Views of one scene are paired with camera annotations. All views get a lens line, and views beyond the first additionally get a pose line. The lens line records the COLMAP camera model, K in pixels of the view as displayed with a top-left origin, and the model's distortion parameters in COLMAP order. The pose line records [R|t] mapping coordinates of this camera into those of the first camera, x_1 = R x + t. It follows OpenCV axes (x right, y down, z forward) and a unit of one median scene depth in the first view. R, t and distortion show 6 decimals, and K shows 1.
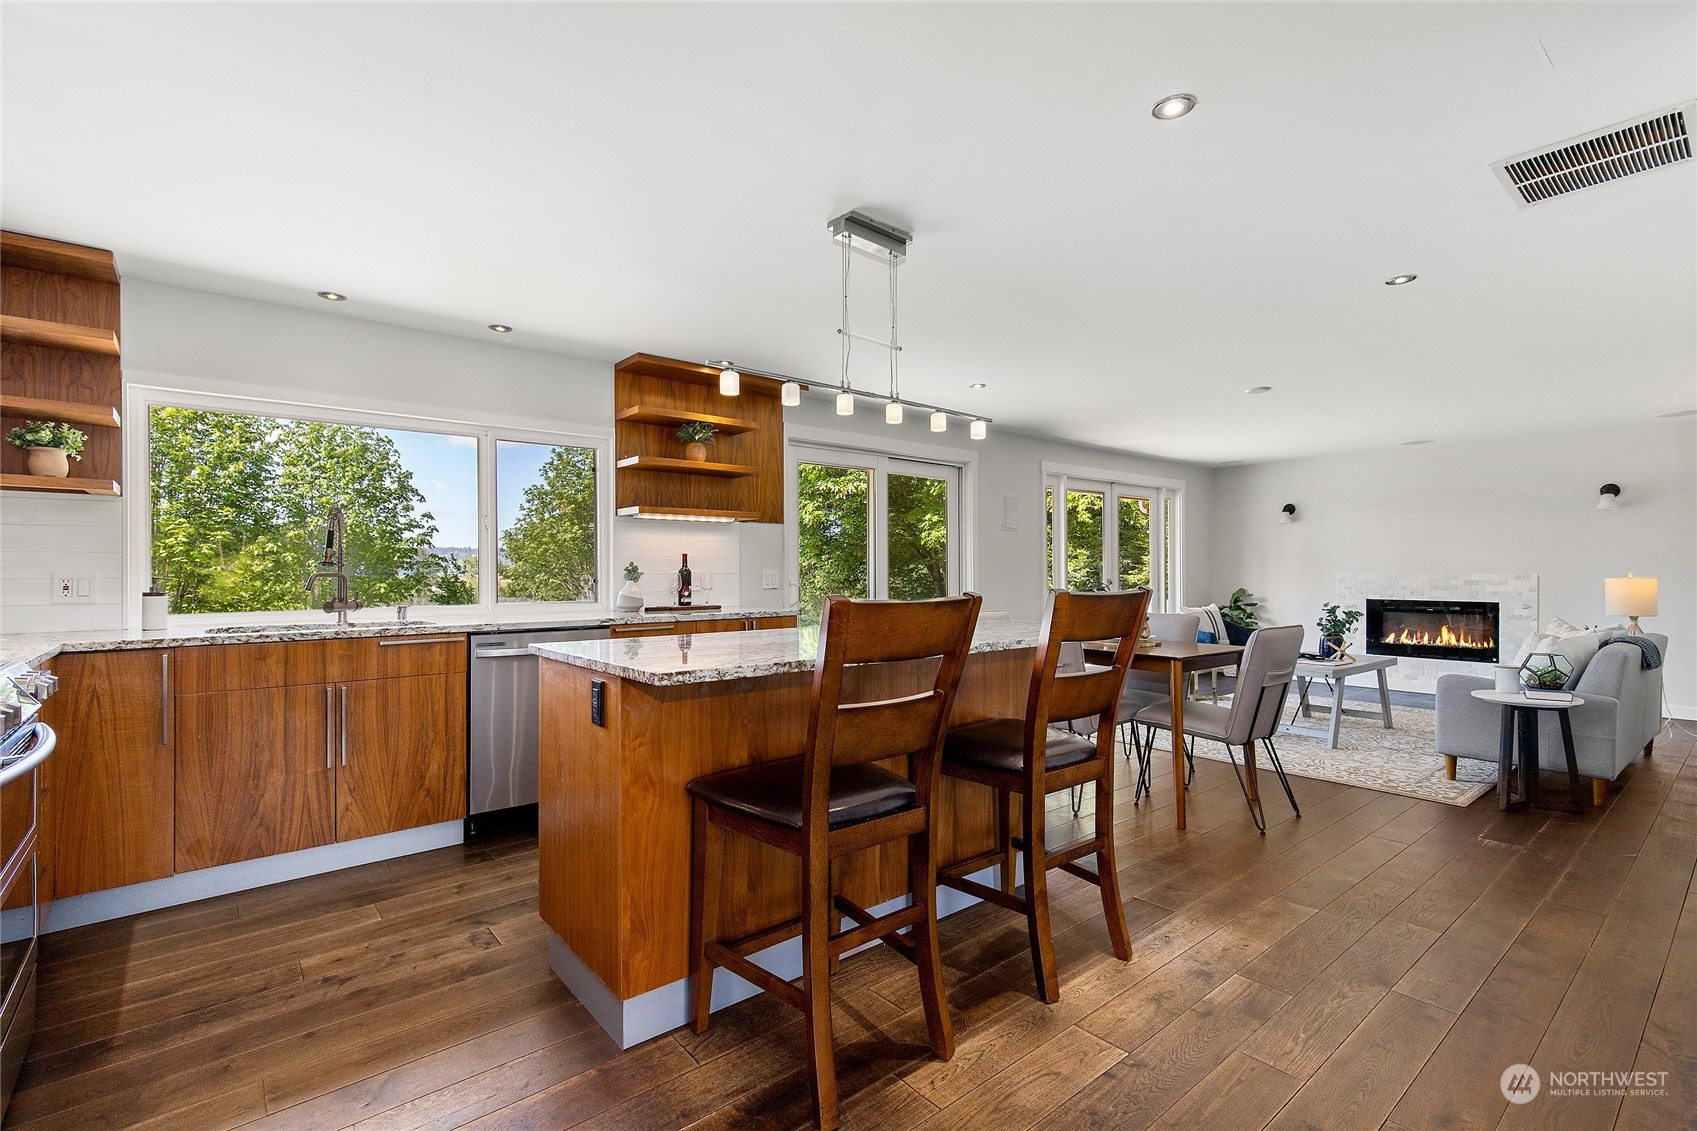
lens RADIAL K [[764.8, 0, 847.2], [0, 764.8, 575.3], [0, 0, 1]] dist [0.000246, 0.000080]
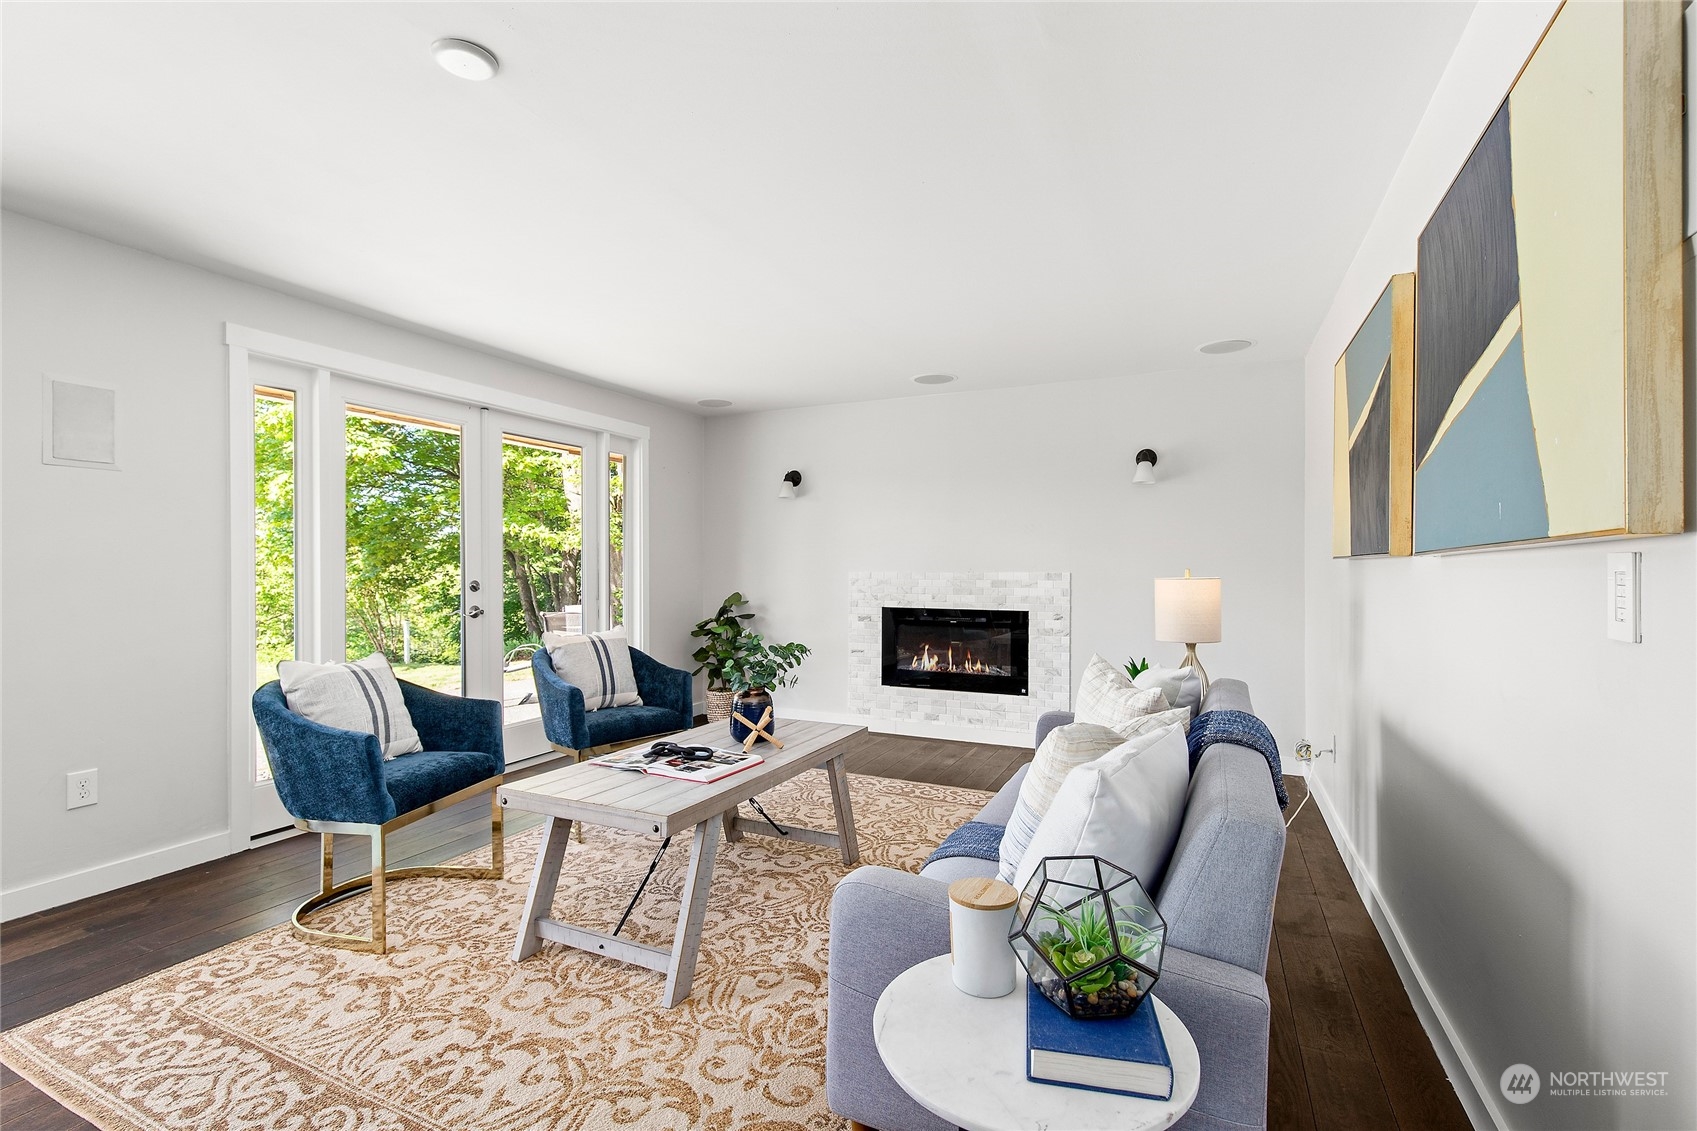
lens RADIAL K [[764.8, 0, 847.2], [0, 764.8, 575.3], [0, 0, 1]] dist [0.000246, 0.000080]
pose [[0.901332, -0.001226, 0.433127, 0.387863], [-0.000708, 0.999990, 0.004305, -0.001526], [-0.433129, -0.004187, 0.901322, 0.426434]]
